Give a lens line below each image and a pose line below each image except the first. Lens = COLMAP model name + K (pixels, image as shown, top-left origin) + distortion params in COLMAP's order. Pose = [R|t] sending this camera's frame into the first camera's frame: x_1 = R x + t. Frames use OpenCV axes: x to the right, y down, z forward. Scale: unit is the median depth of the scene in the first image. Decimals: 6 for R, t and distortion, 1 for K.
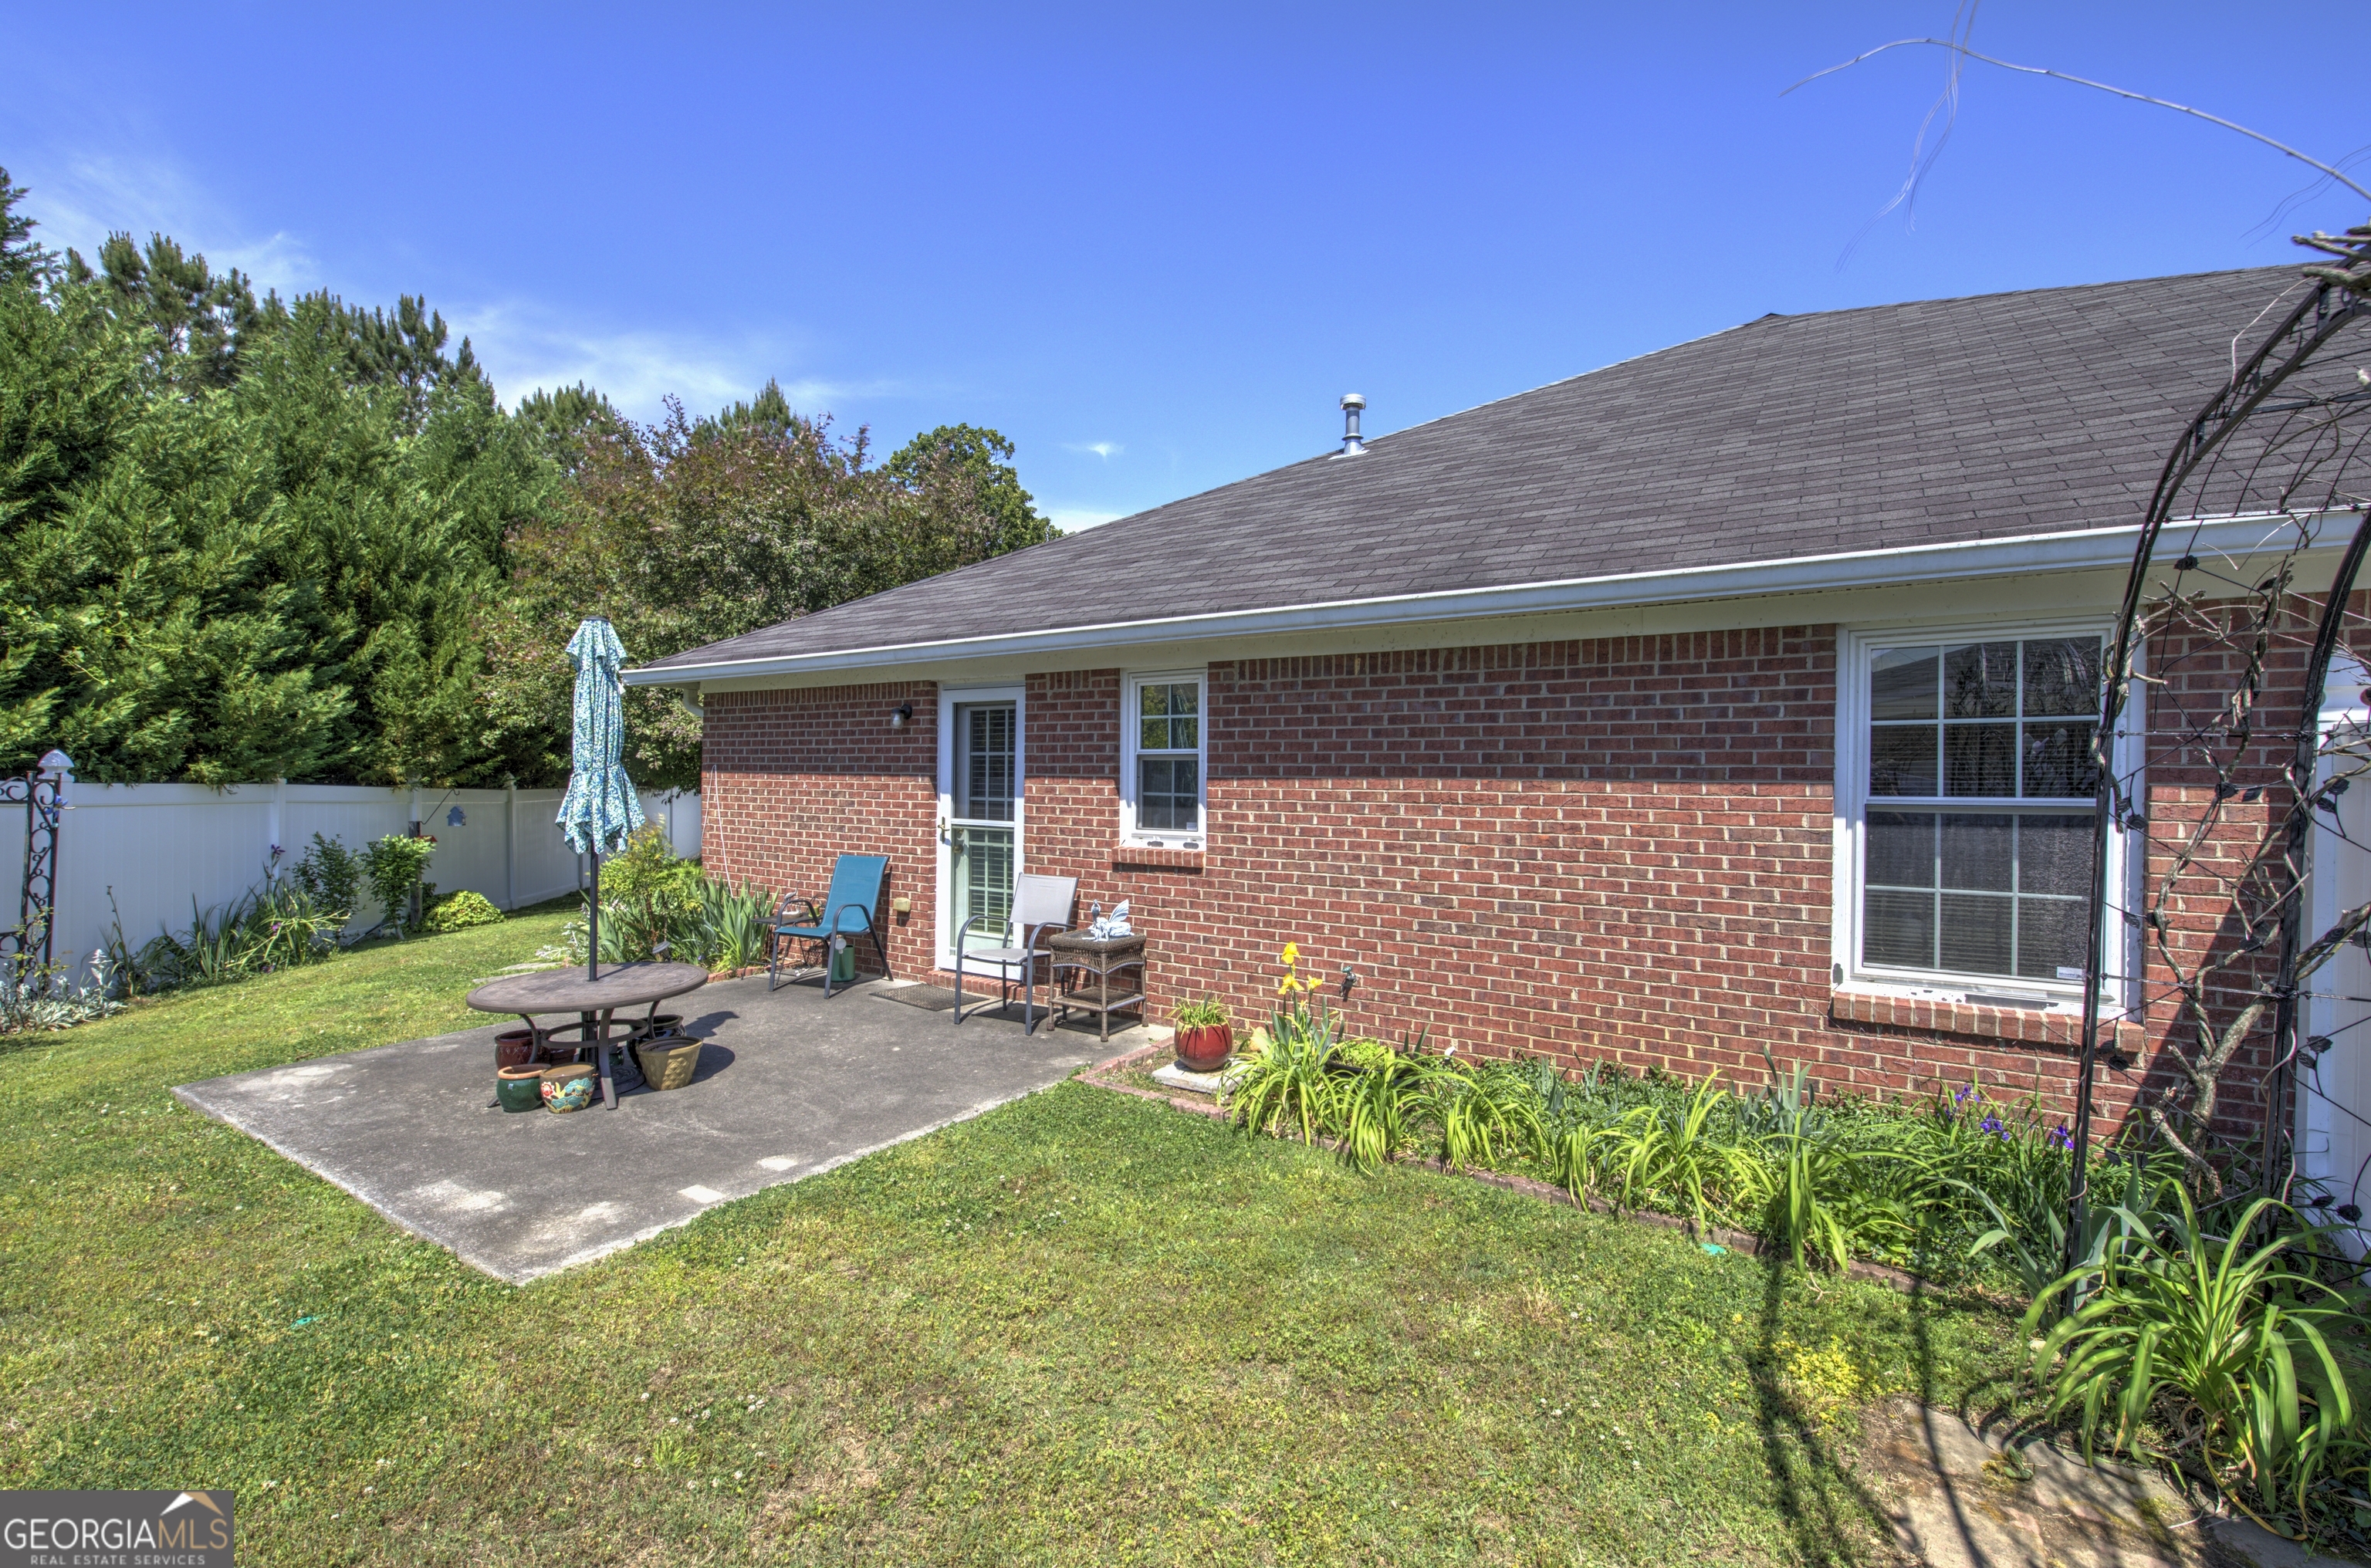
lens RADIAL K [[1015.9, 0, 1193.5], [0, 1015.9, 780.6], [0, 0, 1]] dist [-0.002122, 0.000847]
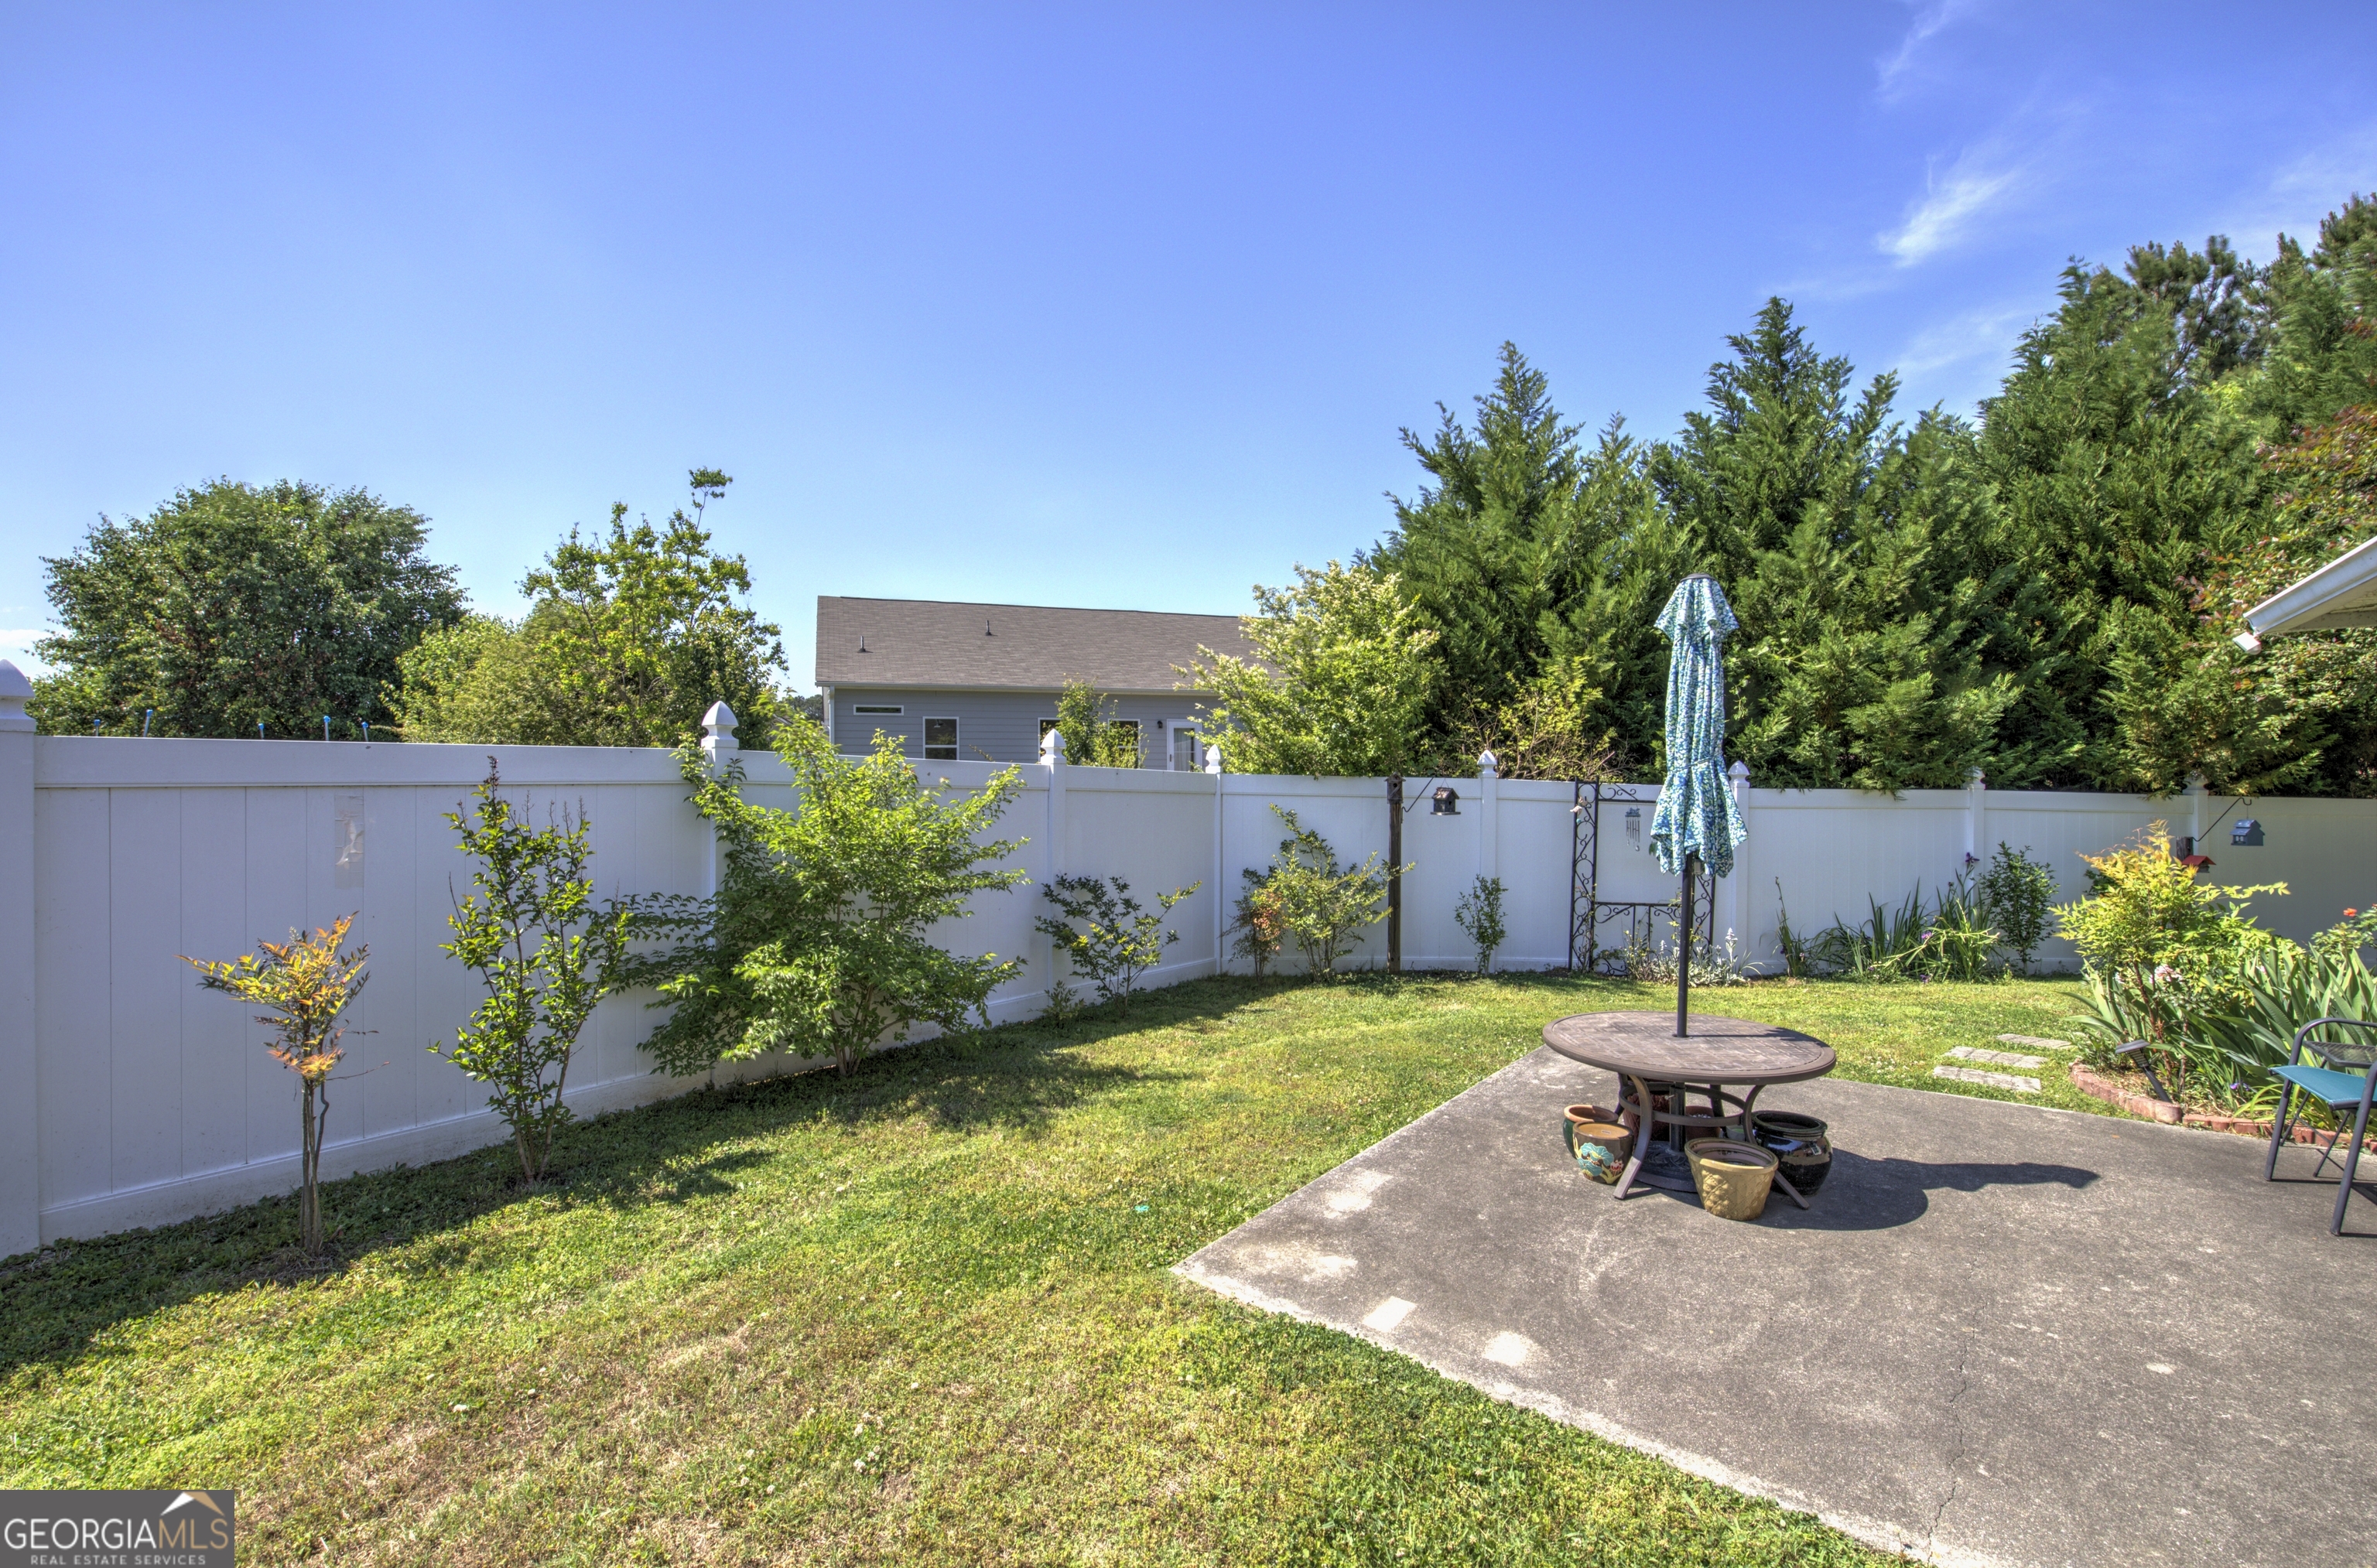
lens RADIAL K [[1008.5, 0, 1188.5], [0, 1008.5, 784.0], [0, 0, 1]] dist [-0.013700, 0.012841]
pose [[-0.076374, -0.002998, -0.997075, 0.153391], [-0.000142, 0.999996, -0.002996, 0.001928], [0.997079, -0.000088, -0.076374, 0.470111]]
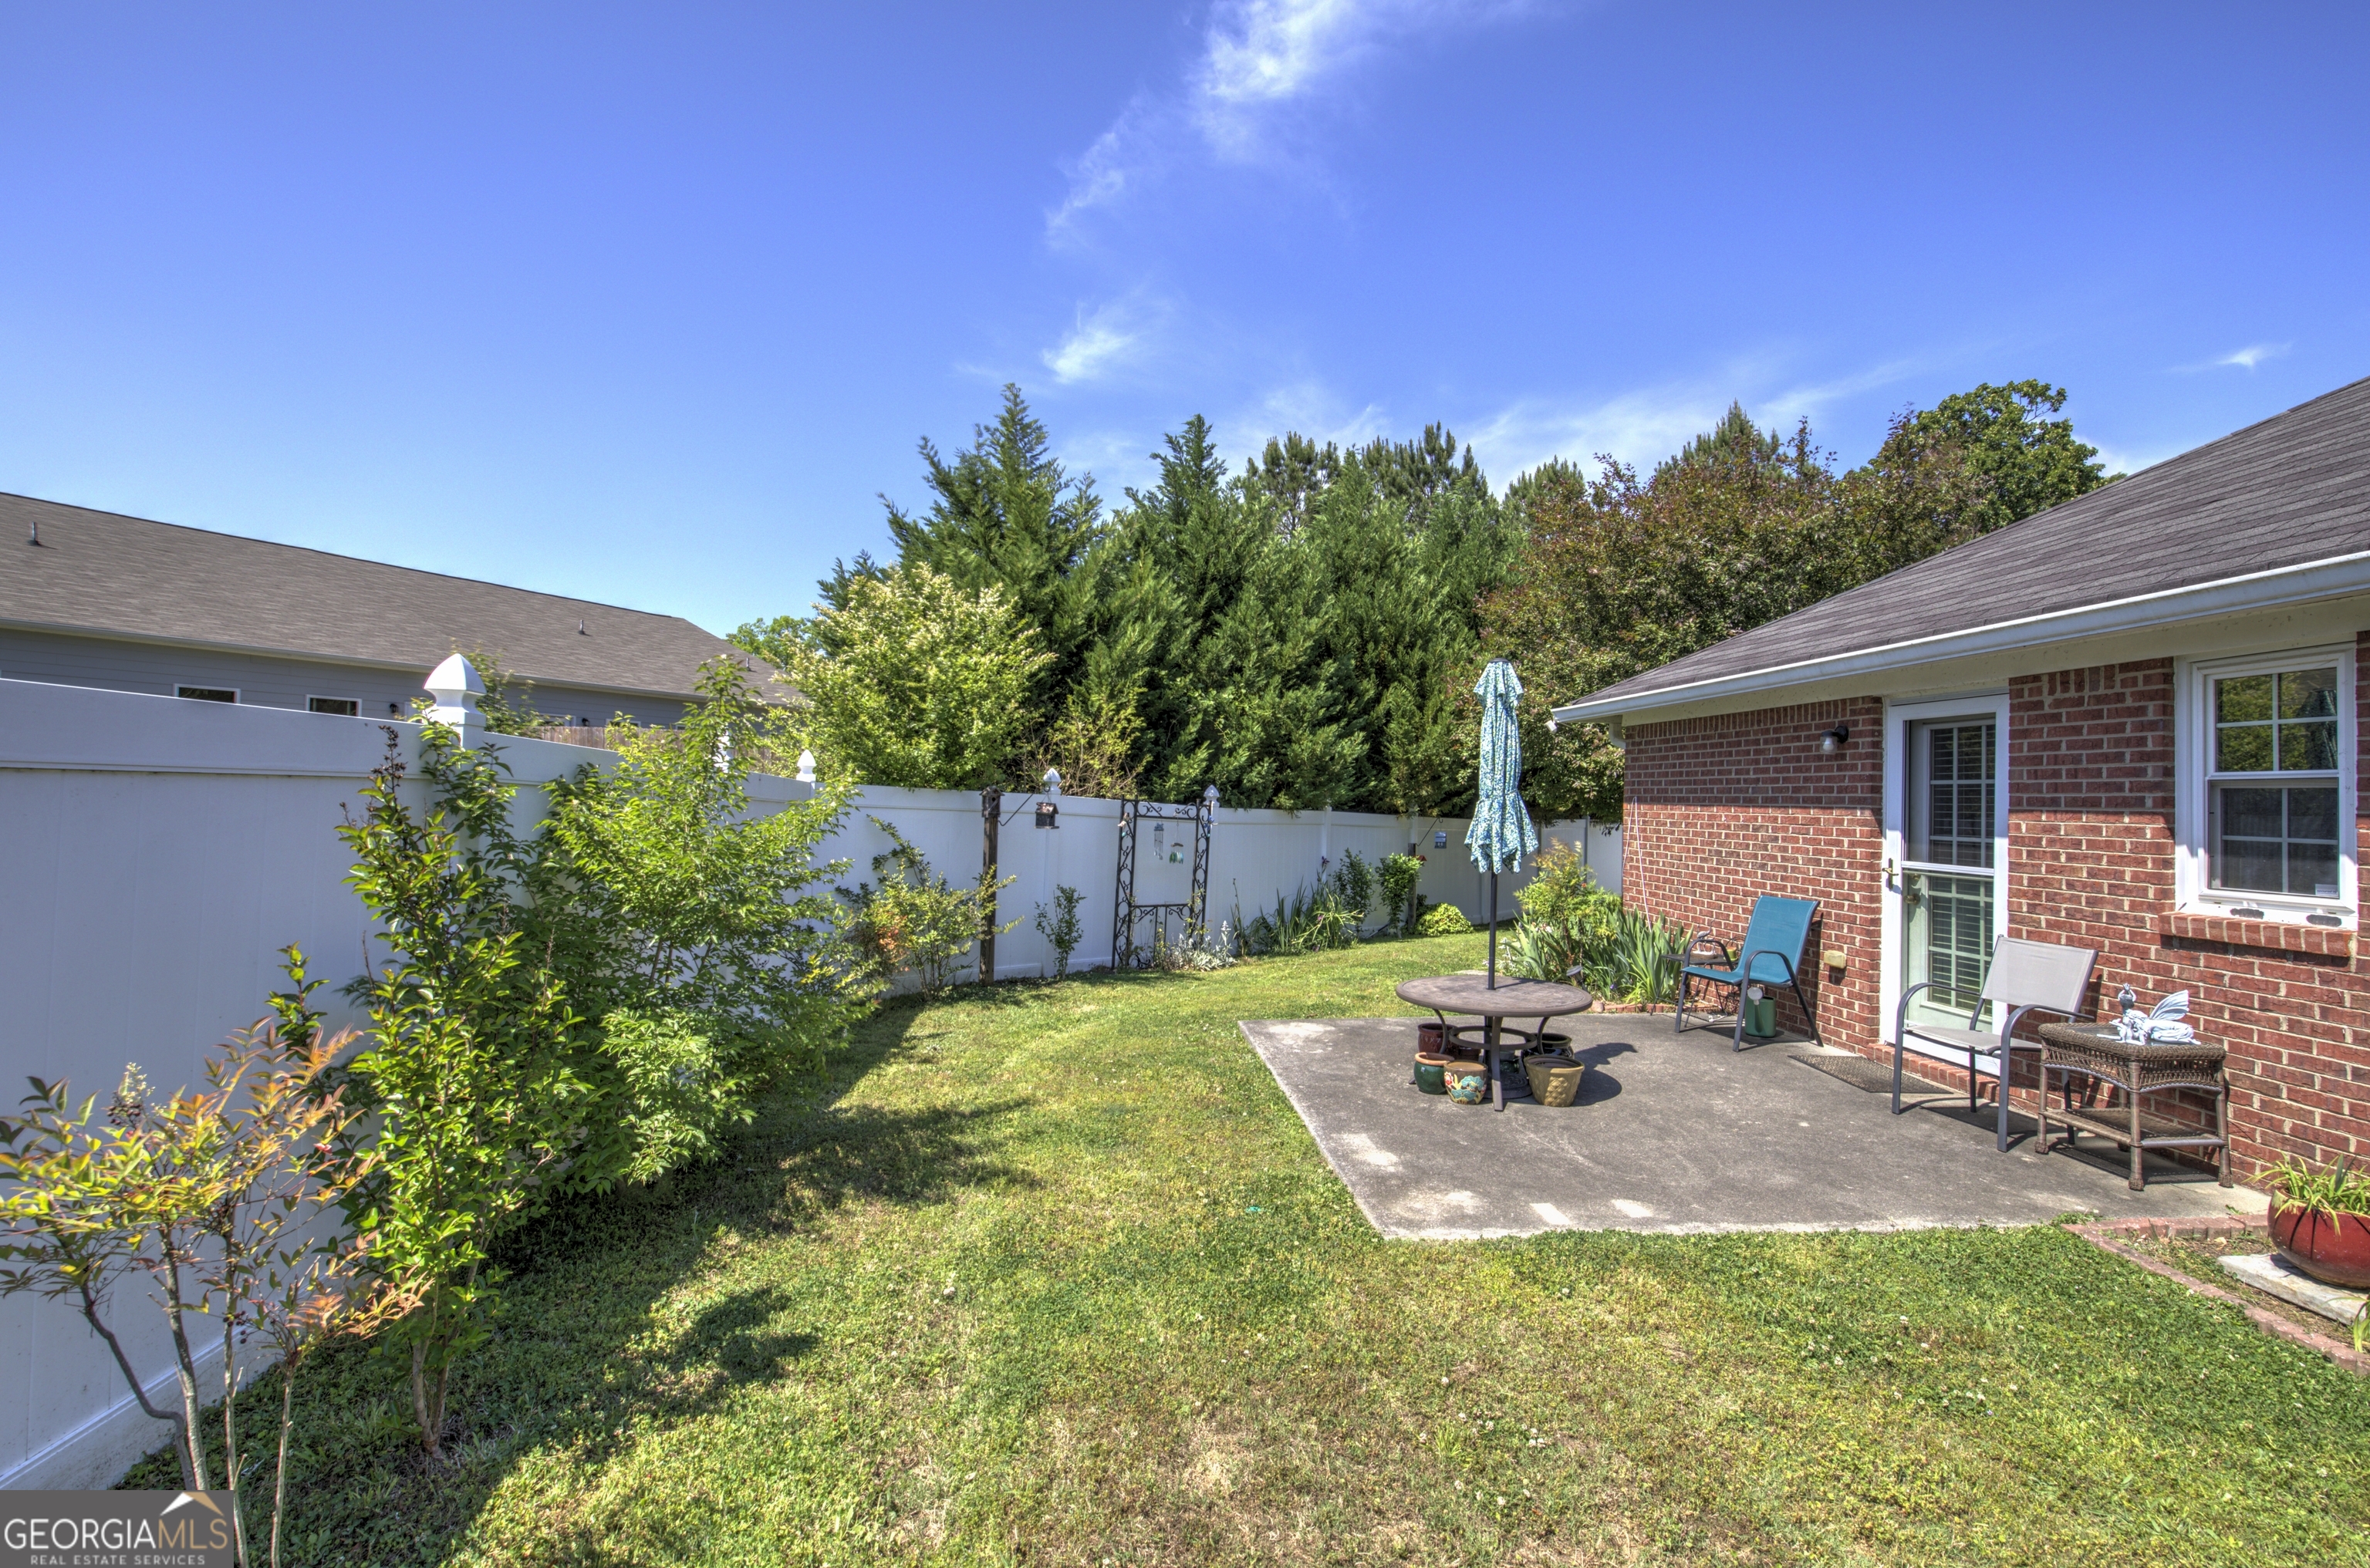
lens RADIAL K [[1009.5, 0, 1179.9], [0, 1009.5, 771.2], [0, 0, 1]] dist [-0.000848, 0.000125]
pose [[0.620013, -0.017246, -0.784402, 0.040441], [-0.018450, 0.999161, -0.036551, 0.005428], [0.784375, 0.037134, 0.619175, 0.036135]]
